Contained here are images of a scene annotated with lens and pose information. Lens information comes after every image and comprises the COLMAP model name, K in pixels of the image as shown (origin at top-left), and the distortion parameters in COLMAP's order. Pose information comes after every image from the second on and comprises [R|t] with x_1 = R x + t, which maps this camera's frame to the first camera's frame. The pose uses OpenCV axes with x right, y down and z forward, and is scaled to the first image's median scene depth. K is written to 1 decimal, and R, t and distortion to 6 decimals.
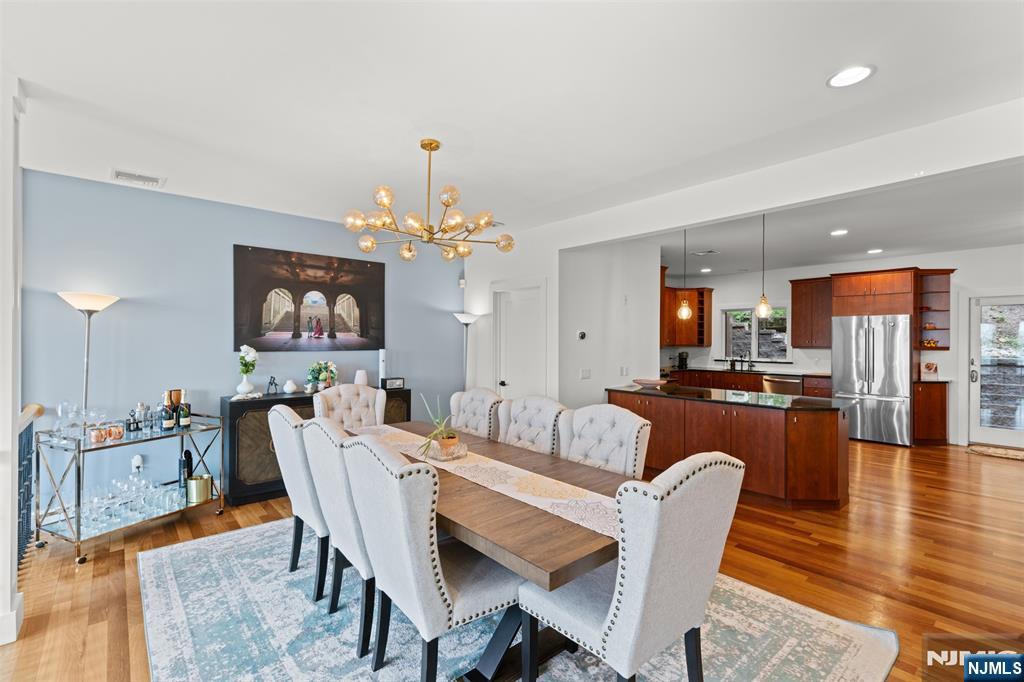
lens RADIAL K [[456.2, 0, 516.0], [0, 456.2, 337.8], [0, 0, 1]] dist [0.006891, -0.000754]
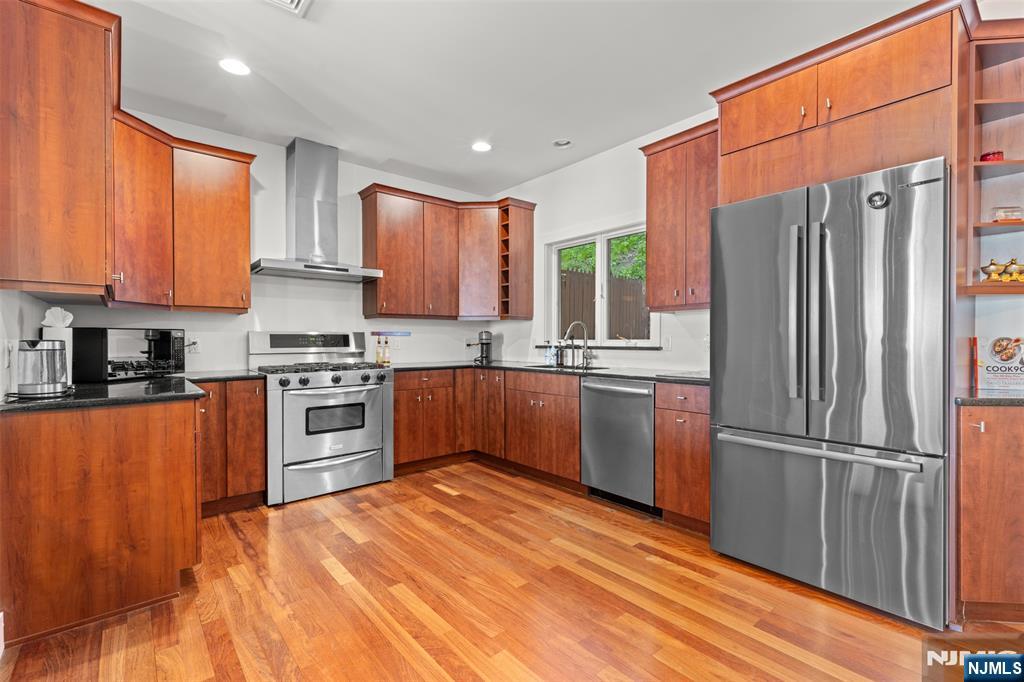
lens RADIAL K [[456.2, 0, 515.2], [0, 456.2, 344.7], [0, 0, 1]] dist [0.006891, -0.000754]
pose [[0.999726, -0.004752, -0.022908, 0.504008], [0.005081, 0.999884, 0.014330, 0.047120], [0.022837, -0.014442, 0.999635, 0.595532]]
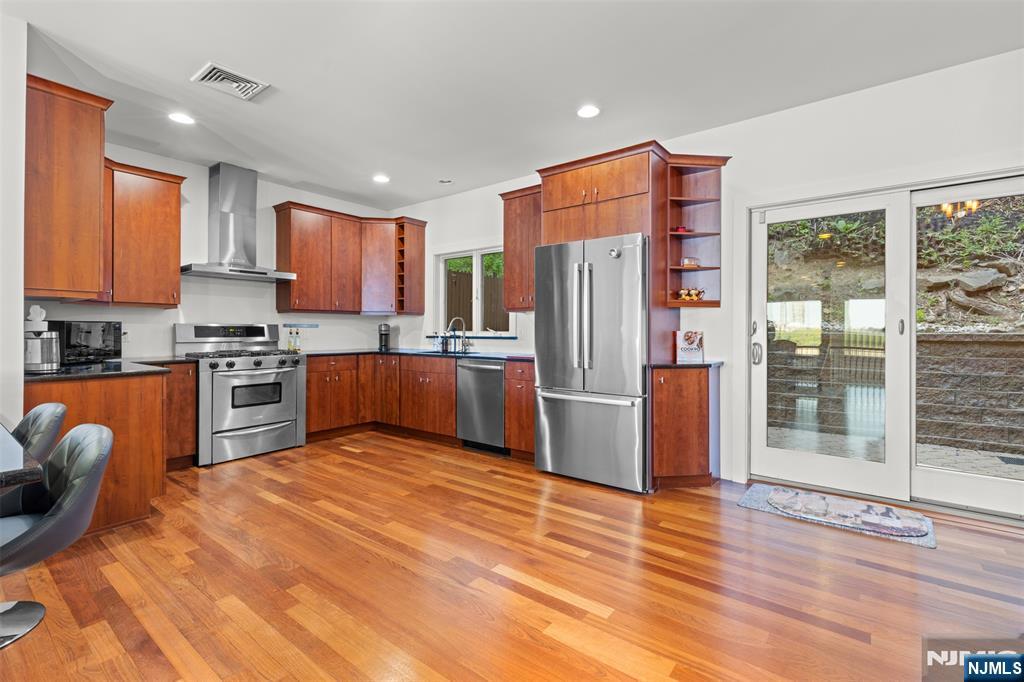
lens RADIAL K [[456.2, 0, 512.1], [0, 456.2, 330.3], [0, 0, 1]] dist [0.006891, -0.000754]
pose [[0.983648, -0.001576, 0.180096, 0.520783], [0.000958, 0.999993, 0.003520, 0.045380], [-0.180101, -0.003290, 0.983643, 0.440495]]
